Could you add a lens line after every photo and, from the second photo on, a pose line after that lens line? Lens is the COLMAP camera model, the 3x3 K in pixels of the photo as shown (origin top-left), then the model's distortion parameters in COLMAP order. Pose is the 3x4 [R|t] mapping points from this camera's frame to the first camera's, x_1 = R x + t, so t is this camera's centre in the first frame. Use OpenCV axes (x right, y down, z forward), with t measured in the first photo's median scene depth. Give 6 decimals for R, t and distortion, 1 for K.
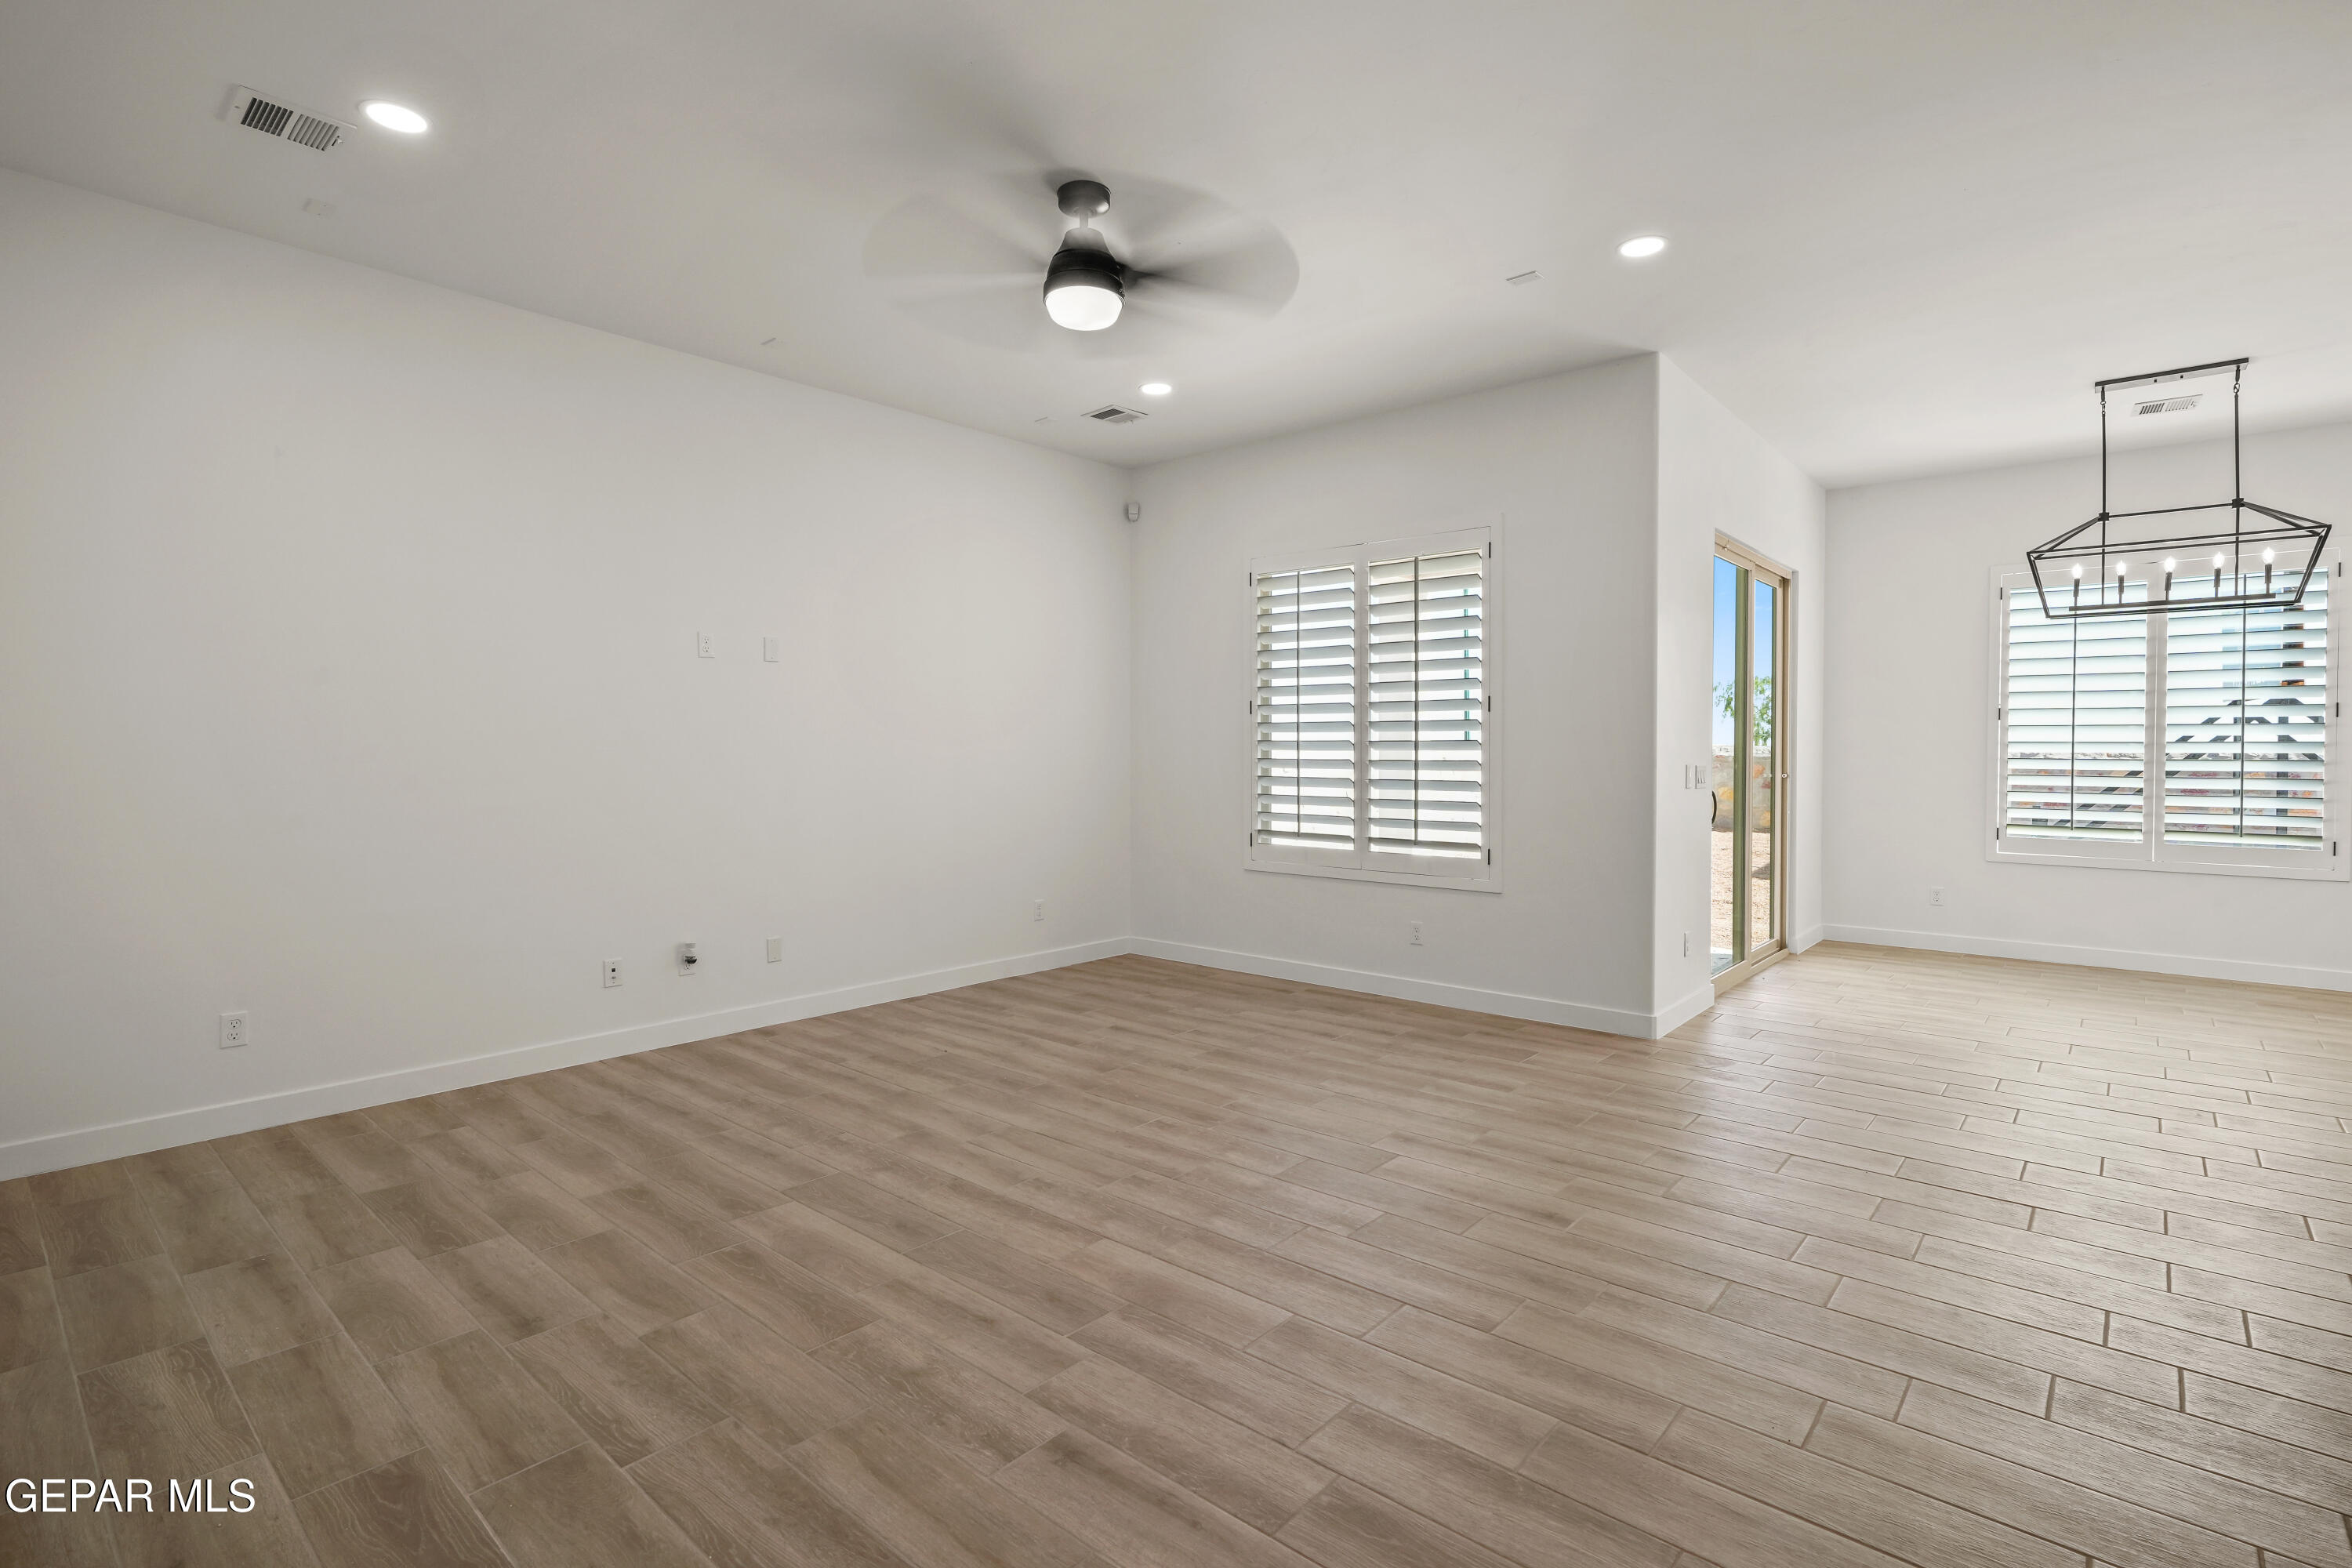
lens RADIAL K [[1092.5, 0, 1165.2], [0, 1092.5, 760.0], [0, 0, 1]] dist [0.000787, 0.000590]
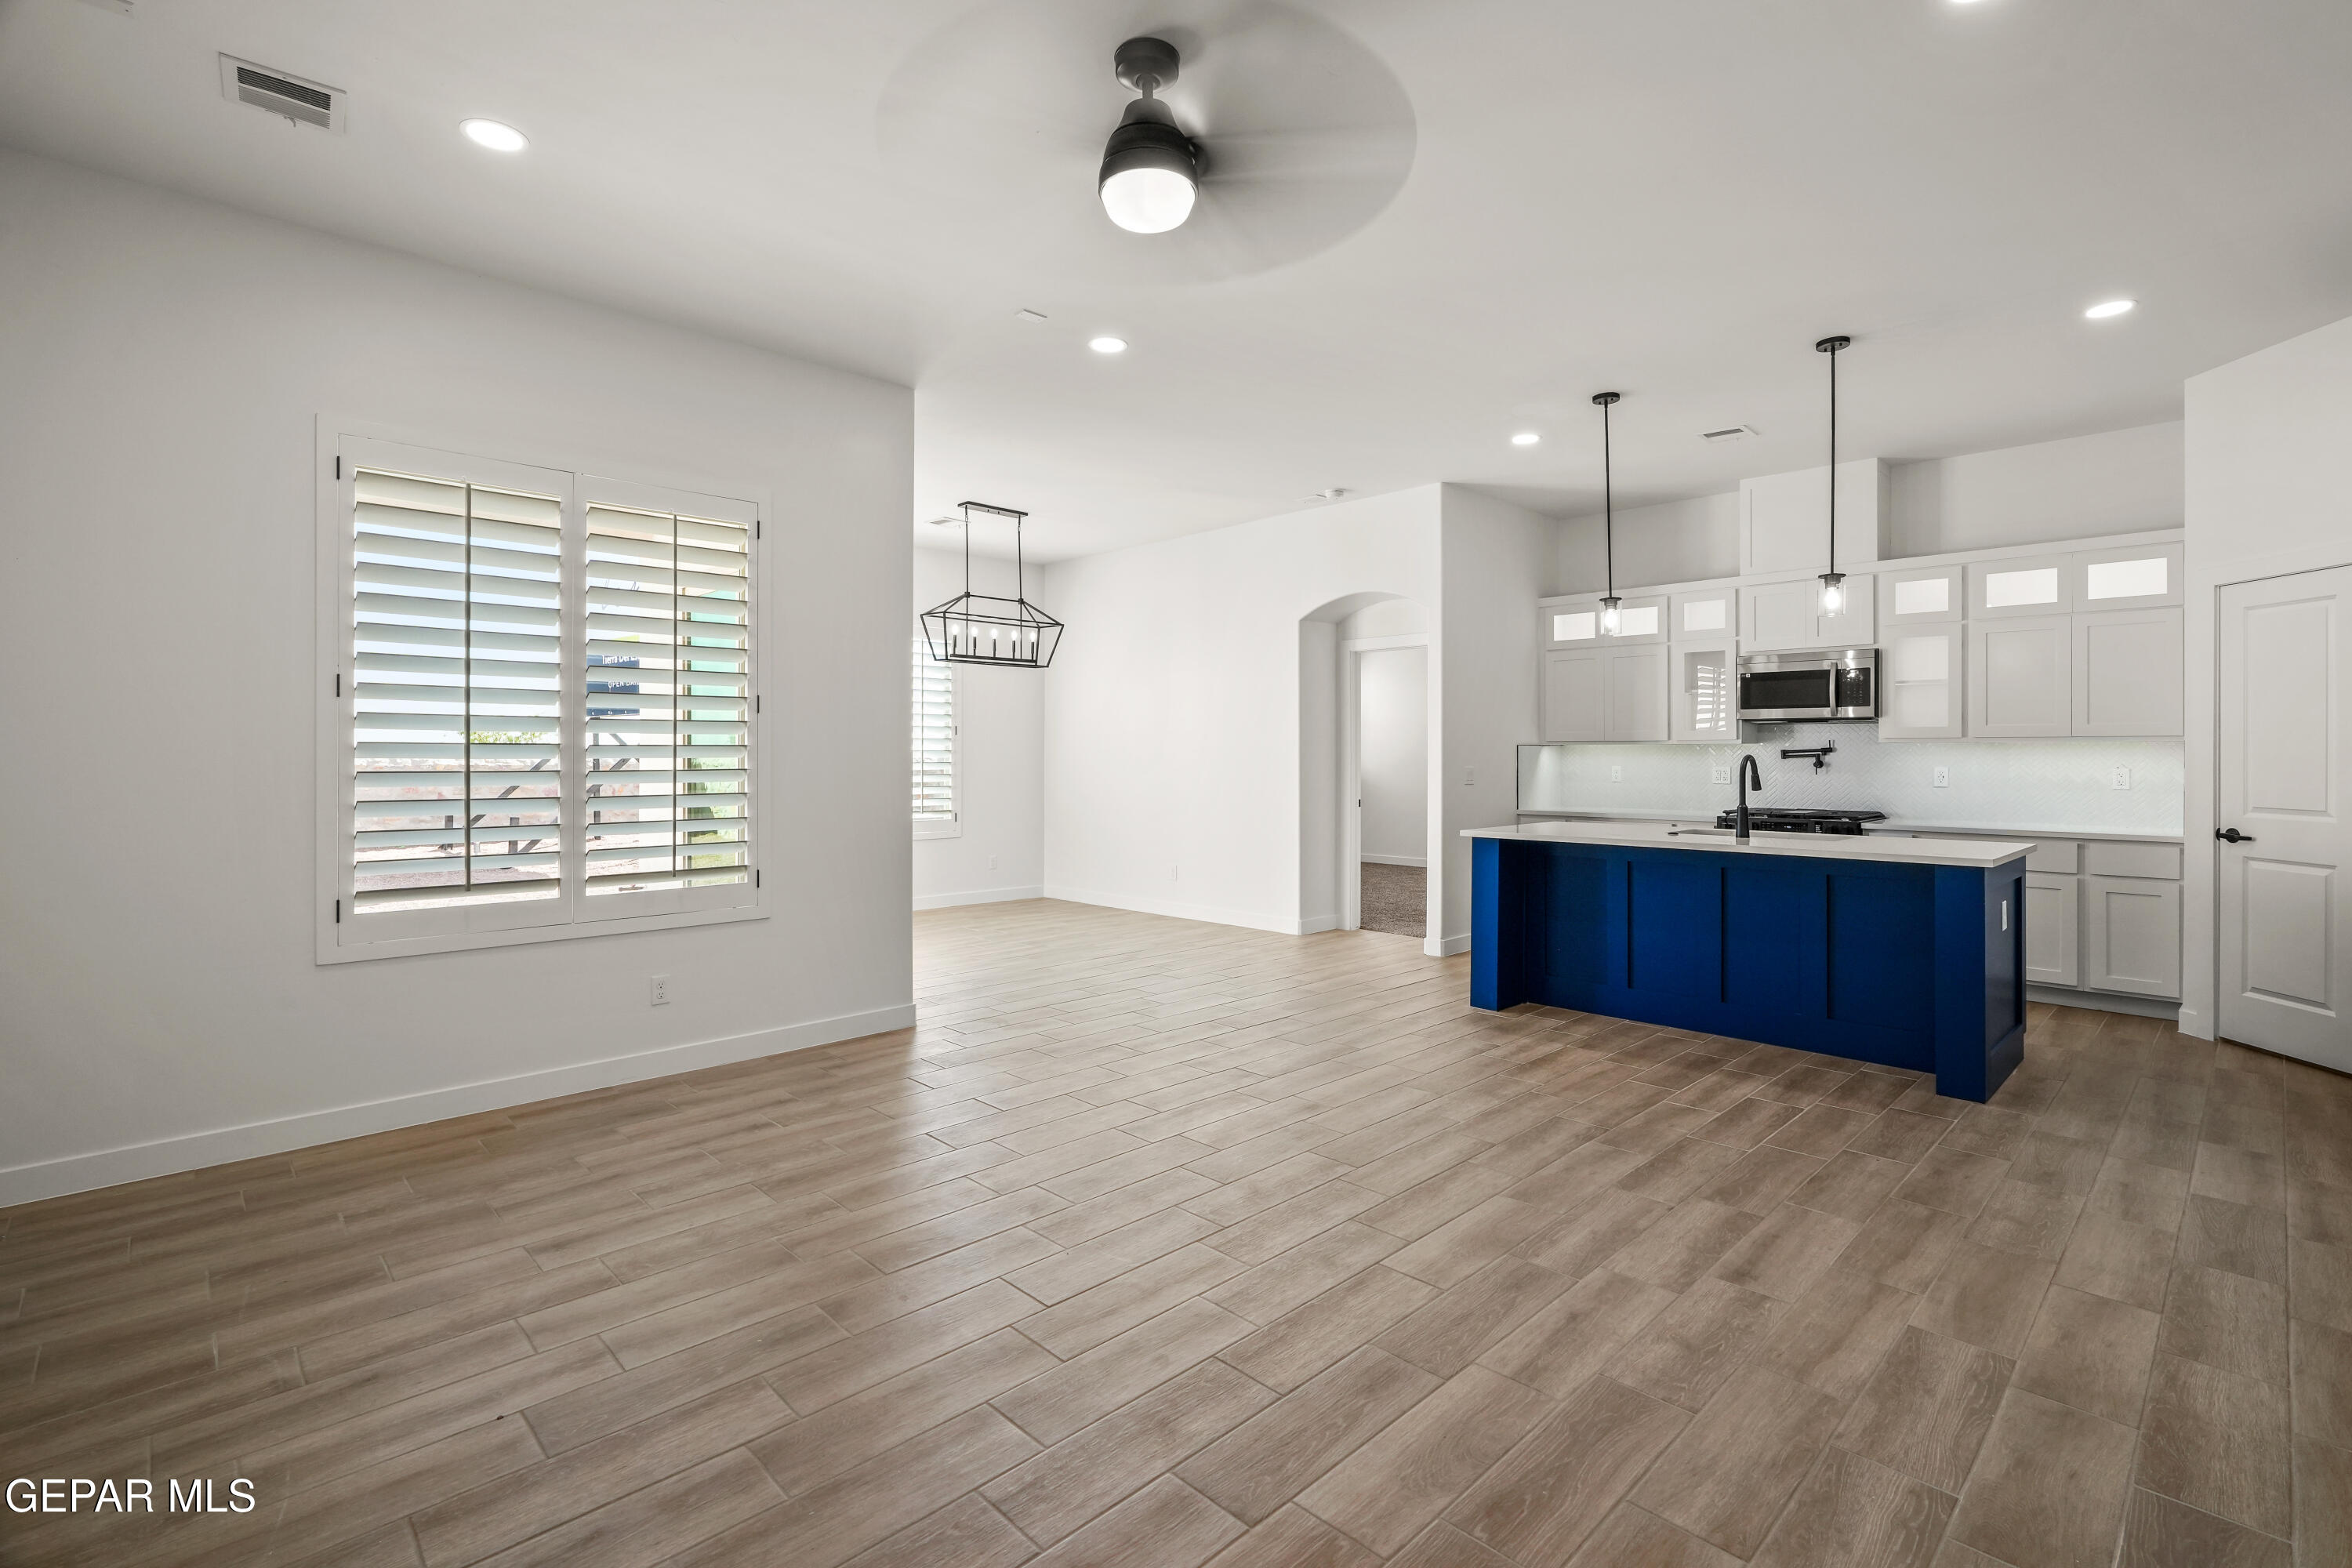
lens RADIAL K [[1108.0, 0, 1165.4], [0, 1108.0, 752.6], [0, 0, 1]] dist [-0.015732, 0.005563]
pose [[0.069840, 0.000814, 0.997558, -0.756808], [0.011250, 0.999935, -0.001604, -0.009349], [-0.997495, 0.011335, 0.069826, 0.811914]]
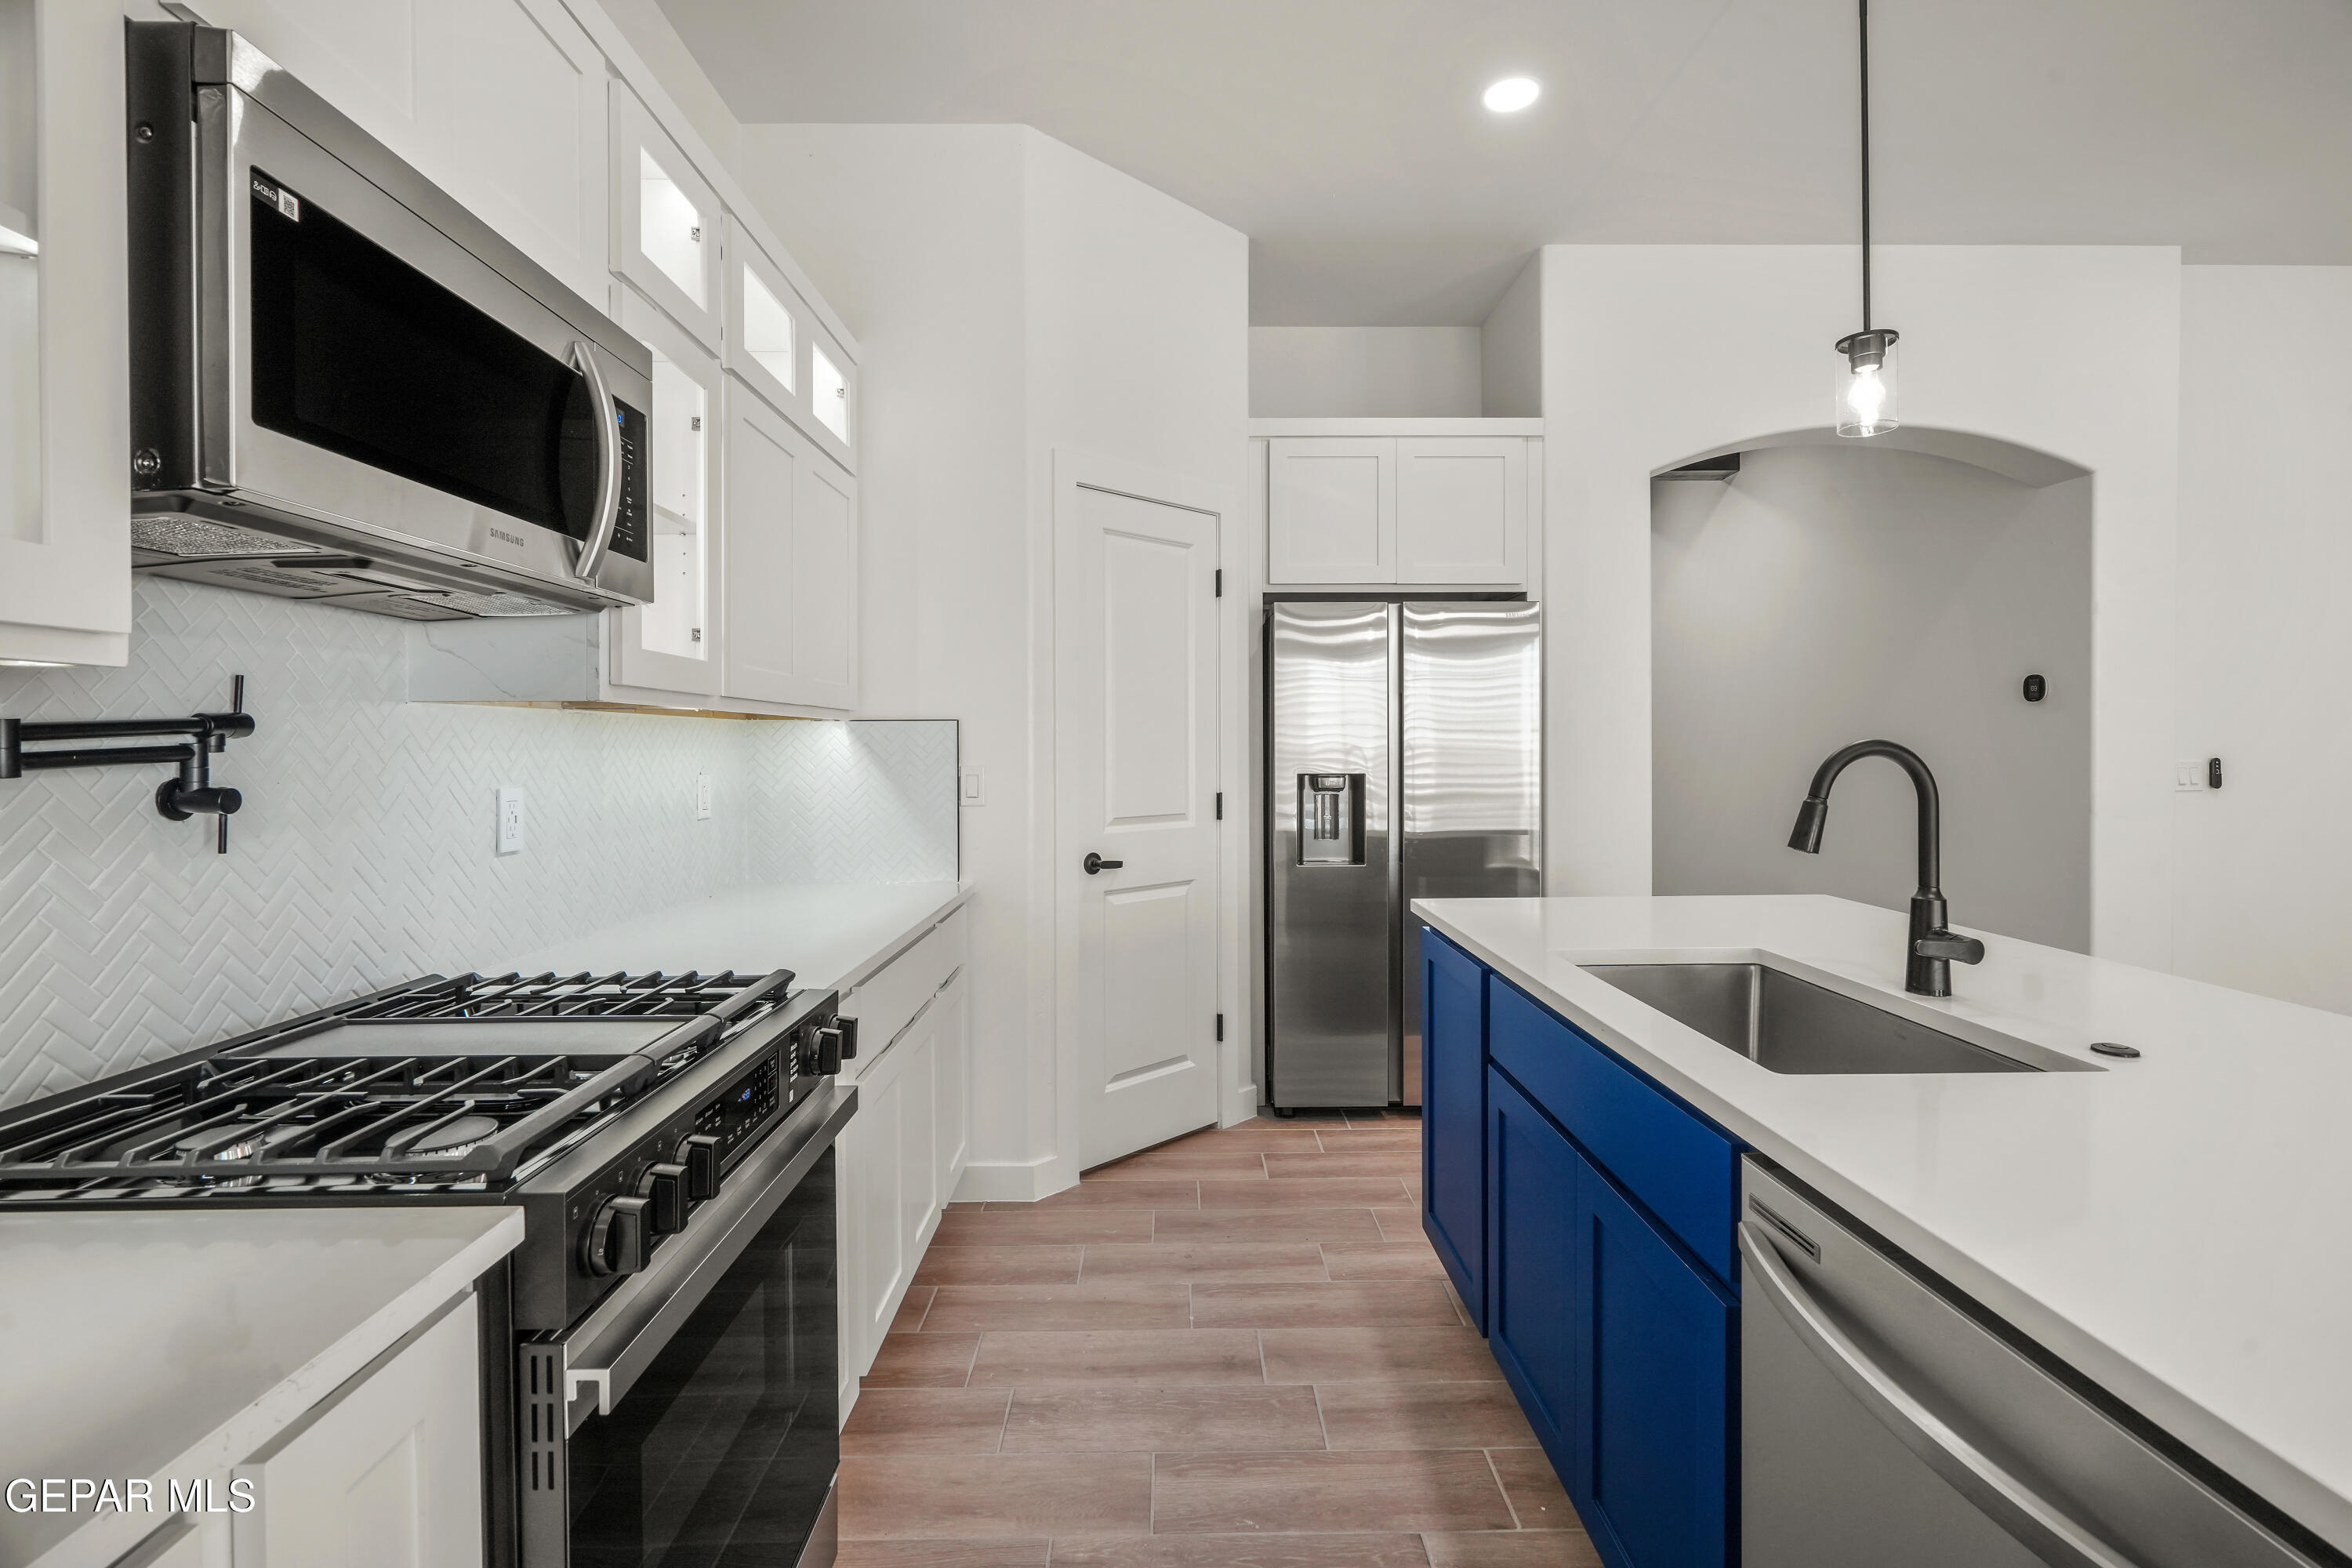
lens RADIAL K [[1064.8, 0, 1183.9], [0, 1064.8, 753.6], [0, 0, 1]] dist [-0.010379, 0.004458]
pose [[-0.734685, 0.009753, -0.678338, 1.026337], [-0.004042, 0.999816, 0.018753, -0.002898], [0.678396, 0.016519, -0.734511, 0.341902]]
